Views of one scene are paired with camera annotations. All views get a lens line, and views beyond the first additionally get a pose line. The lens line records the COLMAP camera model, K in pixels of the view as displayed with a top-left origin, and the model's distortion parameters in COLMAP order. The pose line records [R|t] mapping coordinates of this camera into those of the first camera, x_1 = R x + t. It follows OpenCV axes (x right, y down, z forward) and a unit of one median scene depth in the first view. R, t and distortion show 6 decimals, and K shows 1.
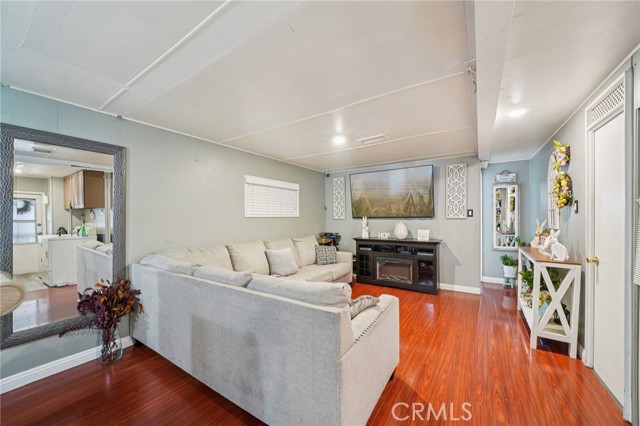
lens RADIAL K [[240.1, 0, 312.2], [0, 240.1, 218.1], [0, 0, 1]] dist [-0.013157, 0.001359]
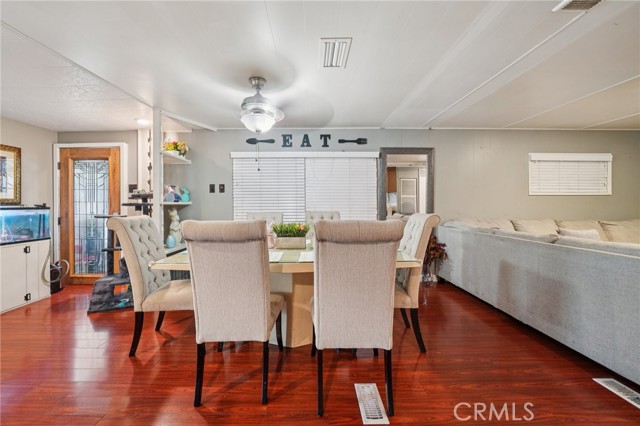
lens RADIAL K [[240.1, 0, 314.0], [0, 240.1, 205.1], [0, 0, 1]] dist [-0.013157, 0.001359]
pose [[0.588456, 0.007028, -0.808499, -0.005697], [-0.003567, 0.999975, 0.006096, 0.036883], [0.808521, -0.000703, 0.588466, -0.331340]]
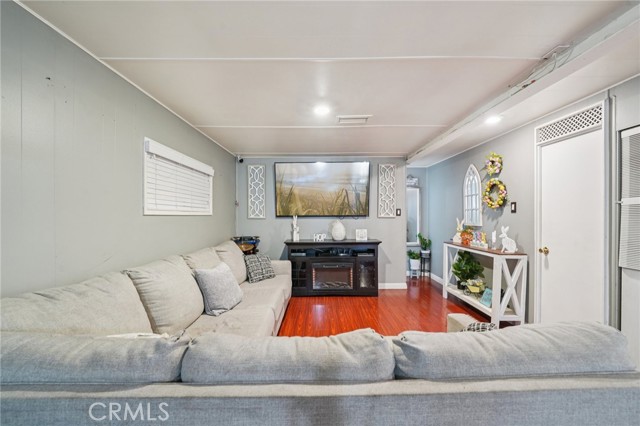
lens RADIAL K [[257.2, 0, 323.9], [0, 257.2, 217.8], [0, 0, 1]] dist [-0.007810, -0.000157]
pose [[0.825647, -0.000247, 0.564187, -0.286478], [0.000463, 1.000000, -0.000240, 0.003218], [-0.564186, 0.000460, 0.825647, 0.301954]]
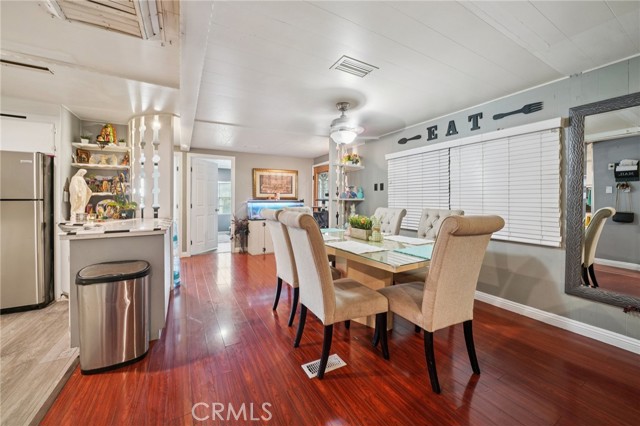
lens RADIAL K [[240.1, 0, 317.5], [0, 240.1, 201.8], [0, 0, 1]] dist [-0.013157, 0.001359]
pose [[-0.421667, 0.013707, -0.906647, 0.168560], [-0.002251, 0.999867, 0.016163, 0.030510], [0.906748, 0.008857, -0.421580, 0.165915]]
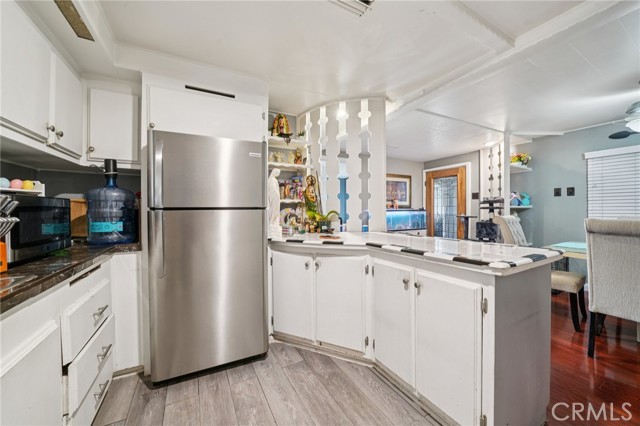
lens RADIAL K [[240.1, 0, 314.9], [0, 240.1, 209.1], [0, 0, 1]] dist [-0.013157, 0.001359]
pose [[-0.438744, 0.007846, -0.898578, 0.303068], [0.003436, 0.999969, 0.007054, 0.036642], [0.898605, 0.000008, -0.438758, -0.576211]]
